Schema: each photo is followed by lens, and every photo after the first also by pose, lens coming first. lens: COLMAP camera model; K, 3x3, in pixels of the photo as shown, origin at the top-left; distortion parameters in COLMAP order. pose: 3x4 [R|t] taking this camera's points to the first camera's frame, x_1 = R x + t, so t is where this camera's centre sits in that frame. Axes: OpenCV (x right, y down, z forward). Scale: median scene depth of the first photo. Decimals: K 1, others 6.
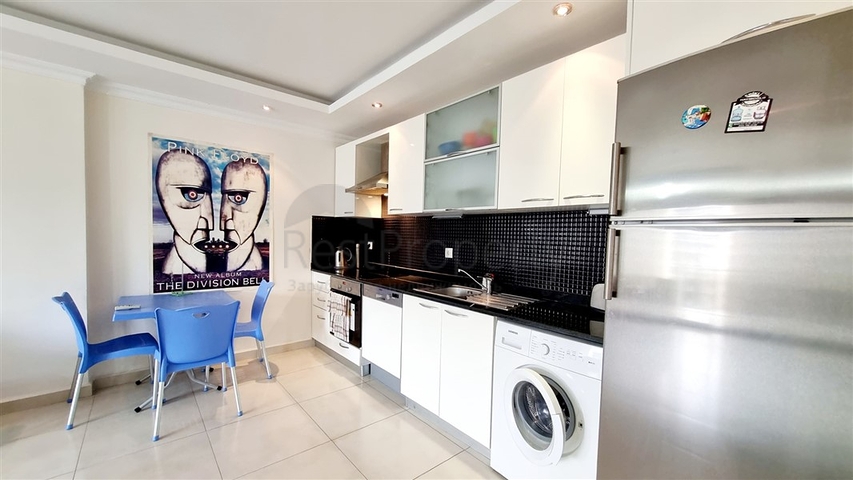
lens RADIAL K [[334.8, 0, 427.9], [0, 334.8, 247.8], [0, 0, 1]] dist [-0.007912, -0.000706]
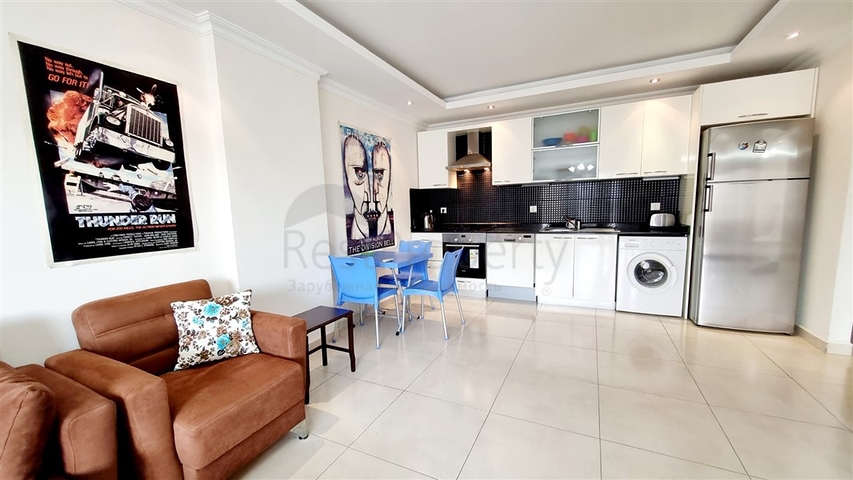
lens RADIAL K [[334.8, 0, 425.2], [0, 334.8, 249.4], [0, 0, 1]] dist [-0.007912, -0.000706]
pose [[0.920386, -0.103821, 0.376976, -0.974777], [0.070595, 0.992384, 0.100947, 0.008904], [-0.384585, -0.066298, 0.920706, -0.228380]]
